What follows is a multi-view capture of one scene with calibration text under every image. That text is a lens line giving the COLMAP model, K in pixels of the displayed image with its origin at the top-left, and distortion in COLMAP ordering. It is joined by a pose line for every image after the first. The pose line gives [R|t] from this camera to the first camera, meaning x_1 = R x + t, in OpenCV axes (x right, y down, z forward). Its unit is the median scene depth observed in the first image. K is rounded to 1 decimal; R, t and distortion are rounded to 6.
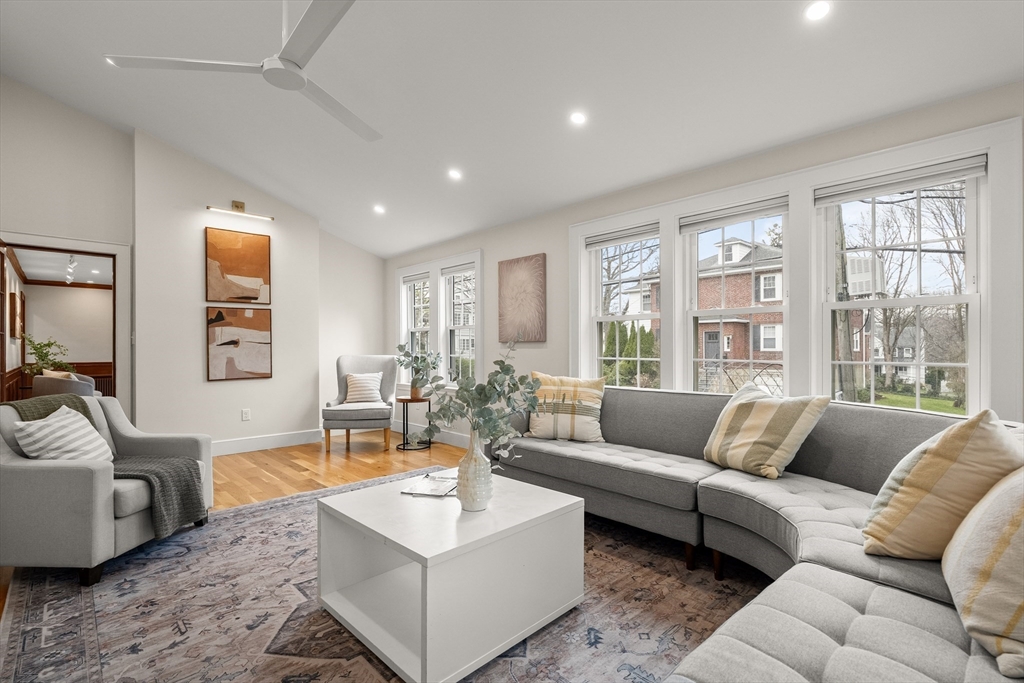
lens RADIAL K [[464.8, 0, 510.7], [0, 464.8, 336.8], [0, 0, 1]] dist [-0.003075, 0.000301]
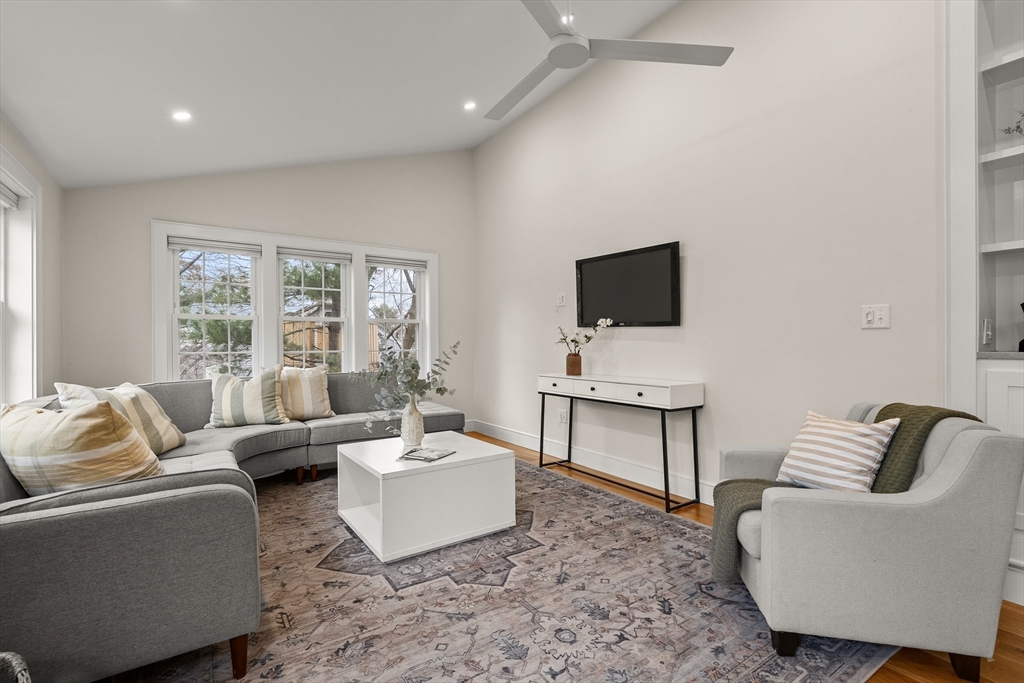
lens RADIAL K [[464.8, 0, 510.7], [0, 464.8, 336.8], [0, 0, 1]] dist [-0.003075, 0.000301]
pose [[-0.985058, 0.009212, 0.171978, -0.407781], [0.003116, 0.999358, -0.035685, 0.036474], [-0.172196, -0.034616, -0.984454, 1.506821]]
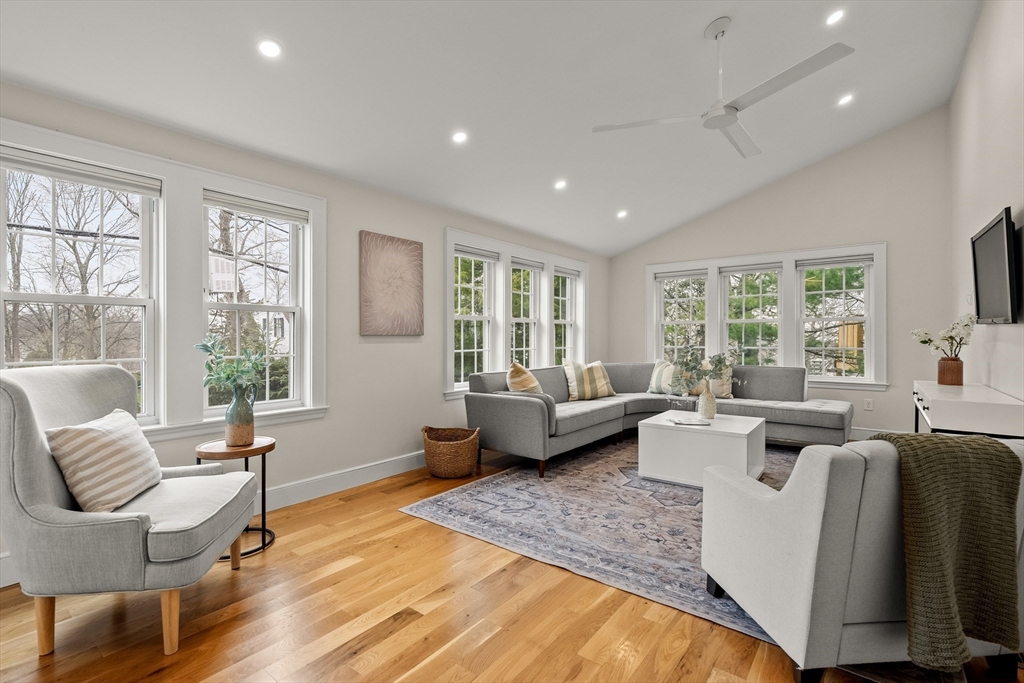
lens RADIAL K [[464.8, 0, 510.7], [0, 464.8, 336.8], [0, 0, 1]] dist [-0.003075, 0.000301]
pose [[-0.134322, 0.006072, 0.990919, -1.234486], [-0.022551, 0.999704, -0.009182, 0.022625], [-0.990681, -0.023580, -0.134145, 1.310547]]
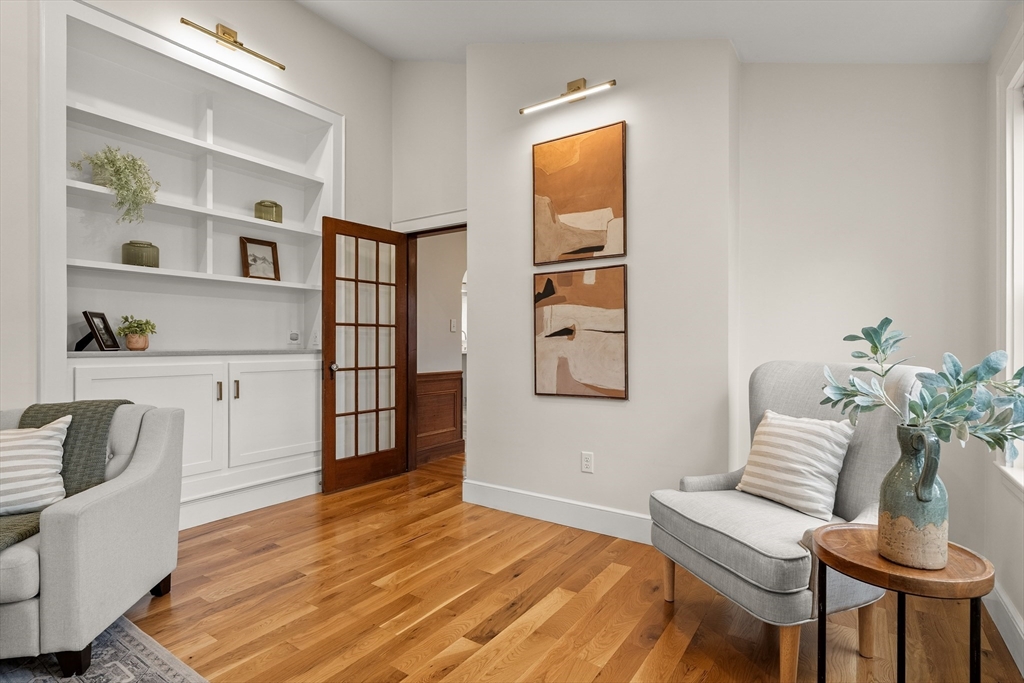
lens RADIAL K [[516.7, 0, 512.0], [0, 516.7, 341.5], [0, 0, 1]] dist [-0.000309, -0.000339]
pose [[0.210593, 0.002595, -0.977570, 0.015291], [0.021172, 0.999750, 0.007215, 0.029534], [0.977344, -0.022216, 0.210486, 1.268602]]
